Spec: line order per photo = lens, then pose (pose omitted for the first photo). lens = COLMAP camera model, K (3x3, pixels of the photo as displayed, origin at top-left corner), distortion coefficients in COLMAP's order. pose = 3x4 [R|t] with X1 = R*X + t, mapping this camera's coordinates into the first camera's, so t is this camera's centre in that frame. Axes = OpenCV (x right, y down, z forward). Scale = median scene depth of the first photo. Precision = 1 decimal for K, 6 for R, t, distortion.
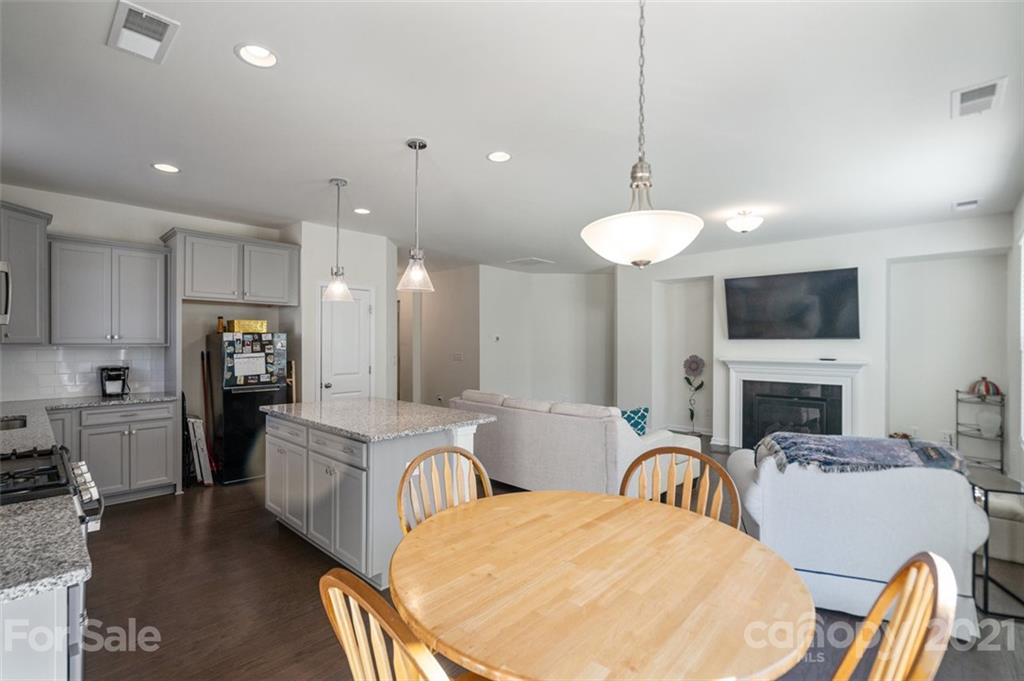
lens RADIAL K [[475.1, 0, 497.7], [0, 475.1, 343.2], [0, 0, 1]] dist [-0.003545, 0.000549]
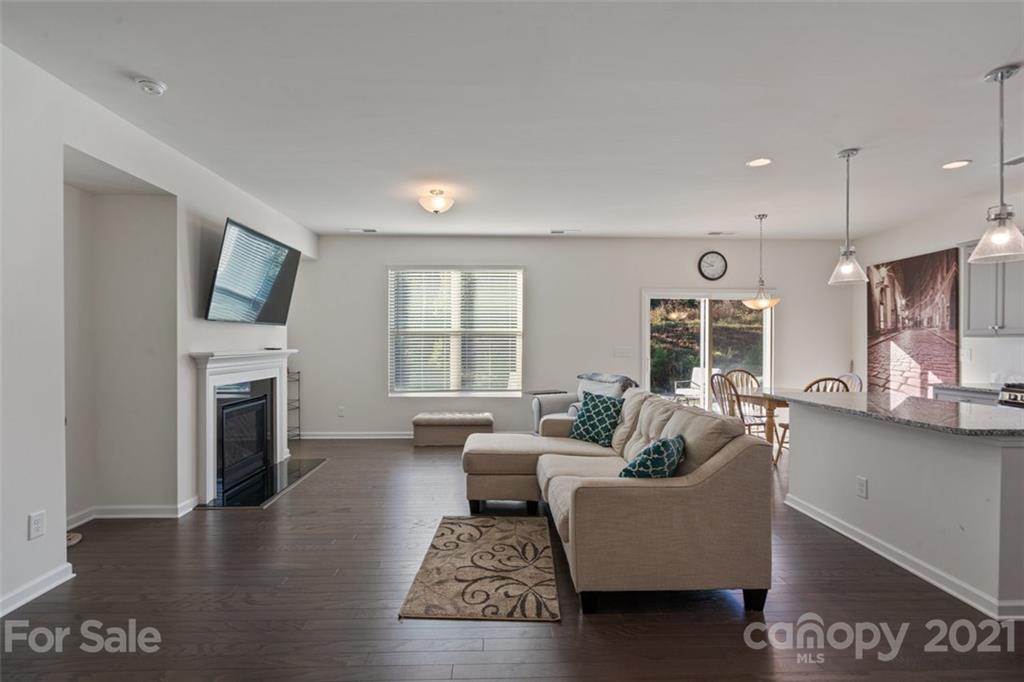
lens RADIAL K [[475.1, 0, 503.9], [0, 475.1, 345.1], [0, 0, 1]] dist [-0.003545, 0.000549]
pose [[-0.710994, -0.011651, 0.703102, -0.226182], [-0.003303, 0.999907, 0.013229, 0.016735], [-0.703191, 0.007083, -0.710966, 1.465088]]
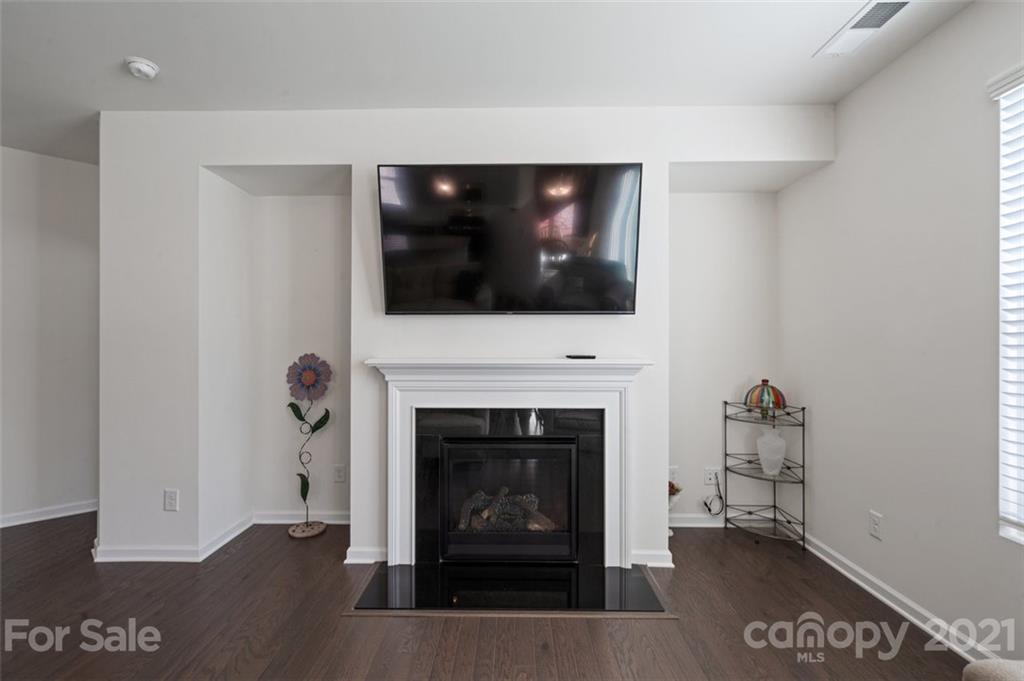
lens RADIAL K [[475.1, 0, 507.9], [0, 475.1, 347.1], [0, 0, 1]] dist [-0.003545, 0.000549]
pose [[0.726715, -0.005494, 0.686917, 0.348282], [0.002896, 0.999984, 0.004934, 0.024647], [-0.686933, -0.001597, 0.726719, 0.781846]]
